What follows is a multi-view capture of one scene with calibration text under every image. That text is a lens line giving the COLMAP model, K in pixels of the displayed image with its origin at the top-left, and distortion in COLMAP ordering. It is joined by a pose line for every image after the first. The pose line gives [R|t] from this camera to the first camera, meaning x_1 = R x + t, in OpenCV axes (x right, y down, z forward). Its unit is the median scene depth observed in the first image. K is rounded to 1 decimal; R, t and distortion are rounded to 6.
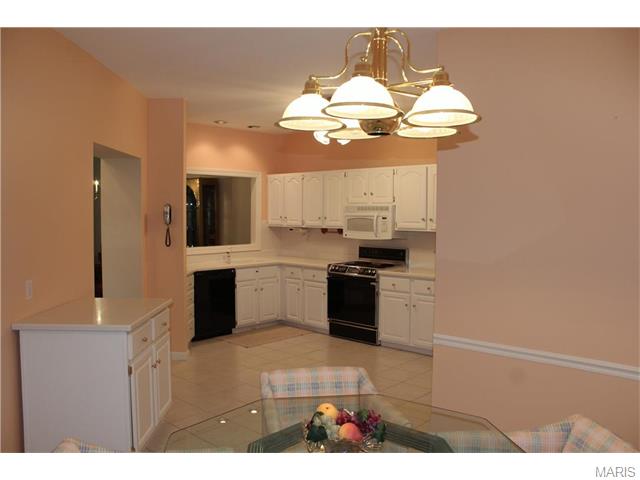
lens RADIAL K [[545.6, 0, 320.9], [0, 545.6, 238.1], [0, 0, 1]] dist [-0.122549, 0.075082]
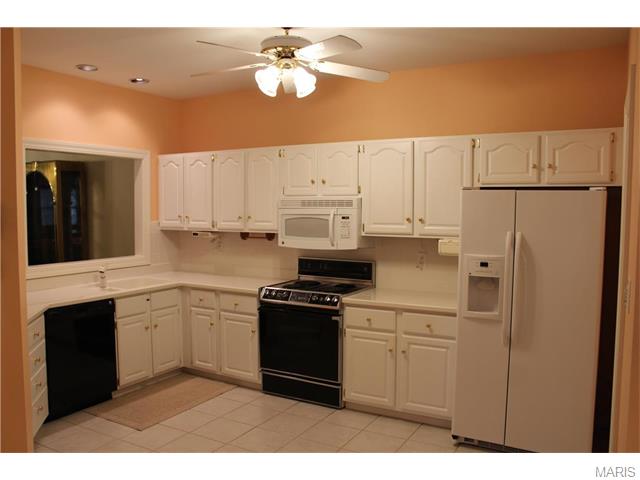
lens RADIAL K [[545.6, 0, 317.2], [0, 545.6, 243.0], [0, 0, 1]] dist [-0.122549, 0.075082]
pose [[0.975736, -0.016379, 0.218338, -0.061012], [0.012659, 0.999750, 0.018425, -0.017381], [-0.218585, -0.015214, 0.975699, 0.332562]]
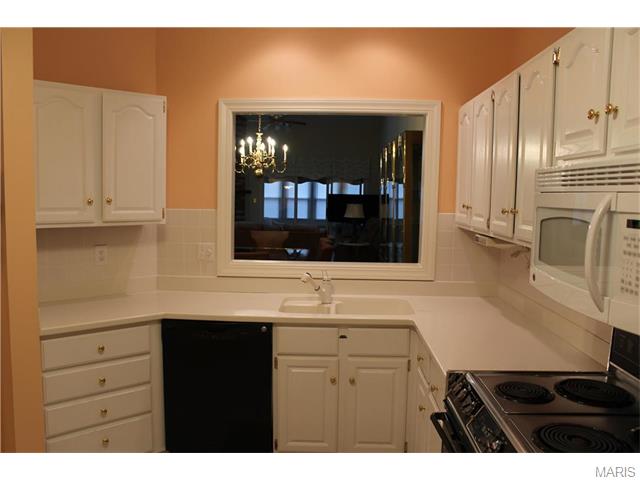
lens RADIAL K [[526.0, 0, 321.4], [0, 526.0, 240.4], [0, 0, 1]] dist [-0.015764, -0.002859]
pose [[0.652754, 0.076754, -0.753671, 0.171937], [-0.053720, 0.997040, 0.055012, -0.033177], [0.755663, 0.004577, 0.654945, 0.755596]]
